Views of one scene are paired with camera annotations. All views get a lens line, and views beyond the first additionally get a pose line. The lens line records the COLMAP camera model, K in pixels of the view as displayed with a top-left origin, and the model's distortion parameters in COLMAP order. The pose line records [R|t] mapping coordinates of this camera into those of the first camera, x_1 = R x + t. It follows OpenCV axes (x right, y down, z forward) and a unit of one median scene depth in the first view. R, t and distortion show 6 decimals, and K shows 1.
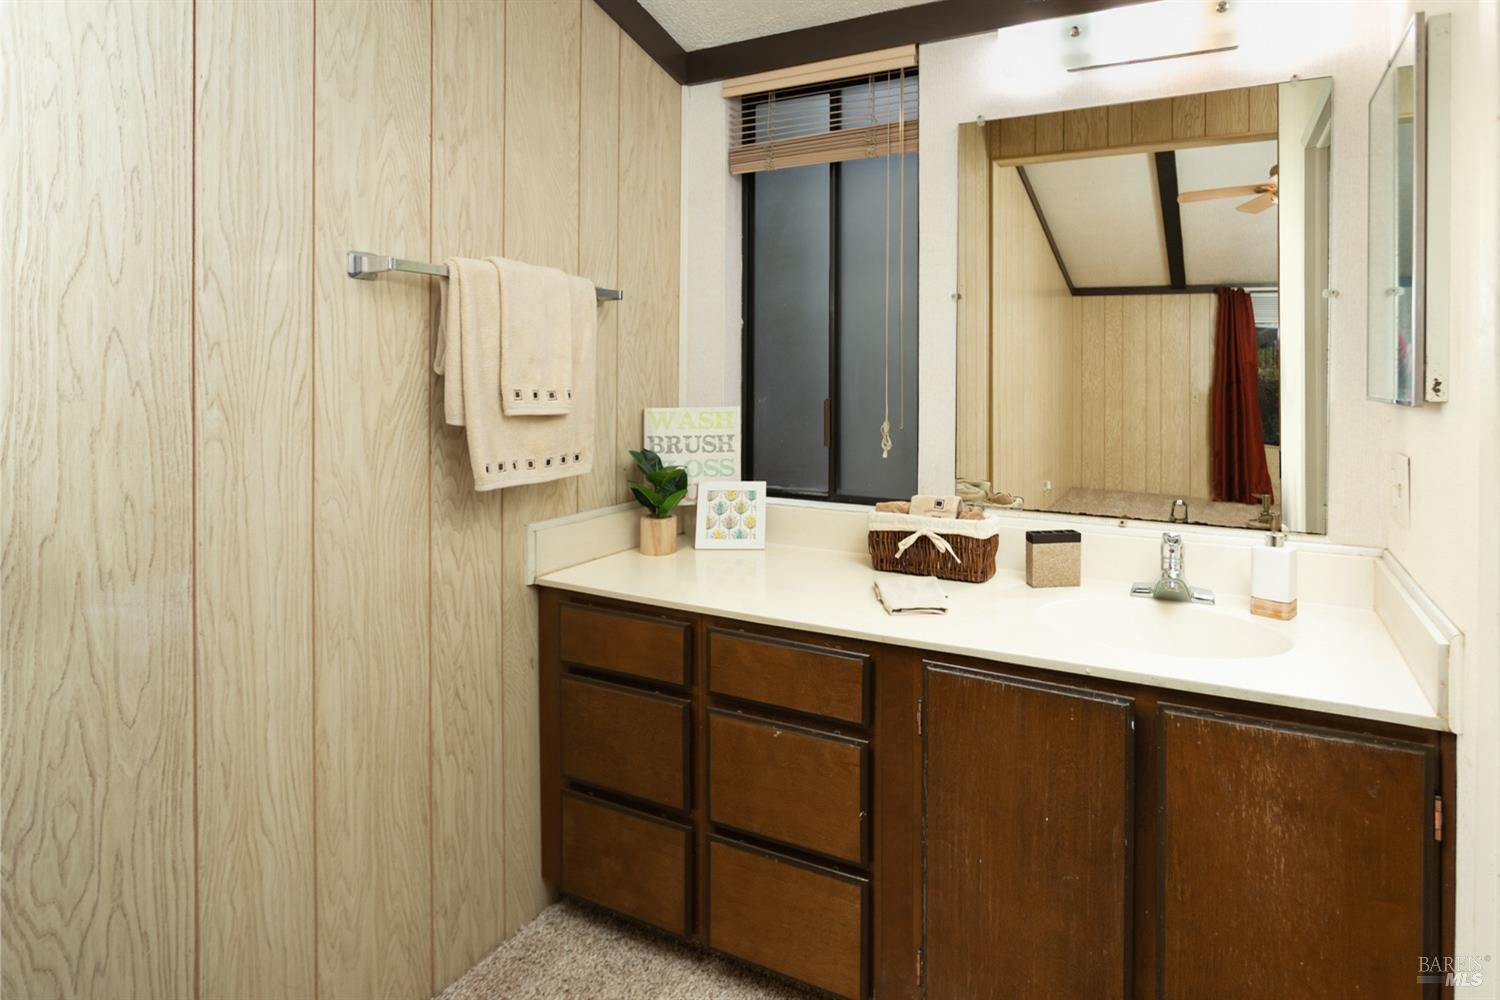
lens RADIAL K [[820.8, 0, 789.7], [0, 820.8, 362.1], [0, 0, 1]] dist [-0.013051, -0.000265]
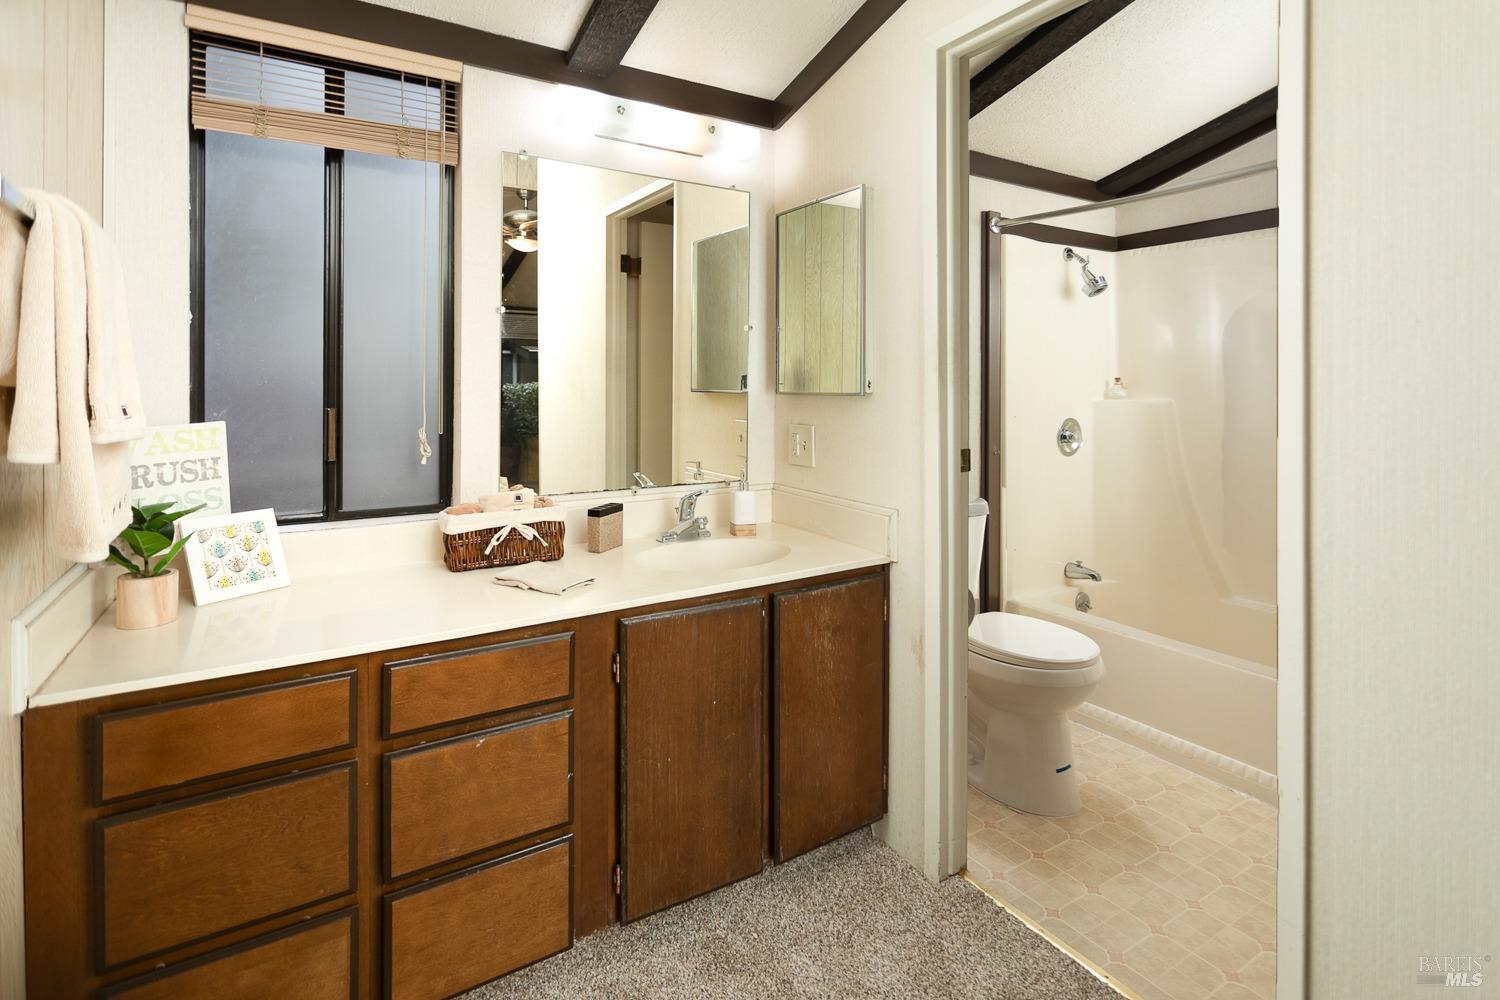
lens RADIAL K [[745.2, 0, 749.5], [0, 745.2, 382.7], [0, 0, 1]] dist [-0.008099, 0.003653]
pose [[0.513478, -0.004147, 0.858093, -0.451304], [-0.006826, 0.999937, 0.008918, 0.006101], [-0.858076, -0.010436, 0.513417, 0.193236]]
